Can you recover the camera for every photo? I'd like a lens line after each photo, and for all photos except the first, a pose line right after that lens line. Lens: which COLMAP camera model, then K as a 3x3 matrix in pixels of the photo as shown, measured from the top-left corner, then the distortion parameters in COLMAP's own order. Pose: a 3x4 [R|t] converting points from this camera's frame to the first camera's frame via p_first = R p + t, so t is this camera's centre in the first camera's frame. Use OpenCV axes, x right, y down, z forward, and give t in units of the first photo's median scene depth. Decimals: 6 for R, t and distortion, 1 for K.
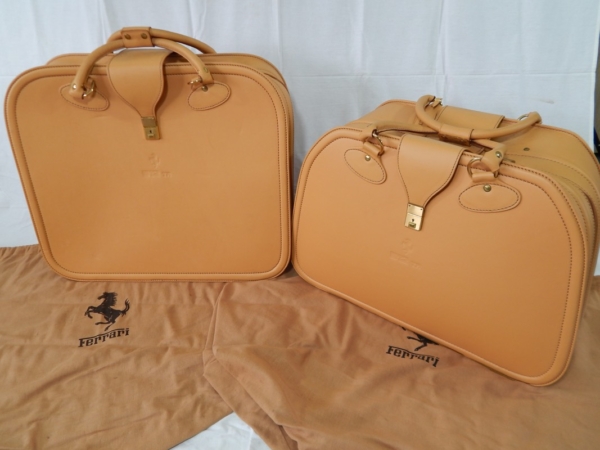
lens RADIAL K [[451.0, 0, 301.5], [0, 451.0, 223.0], [0, 0, 1]] dist [0.001459, -0.000167]
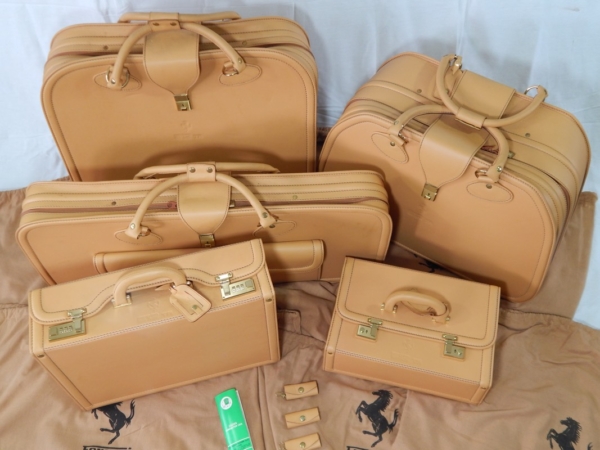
lens RADIAL K [[670.9, 0, 300.0], [0, 670.9, 225.0], [0, 0, 1]] dist [0.000393, 0.017199]
pose [[0.995751, -0.065875, 0.064348, -0.193267], [0.029977, 0.892585, 0.449882, -0.669583], [-0.087071, -0.446041, 0.890767, -0.537066]]
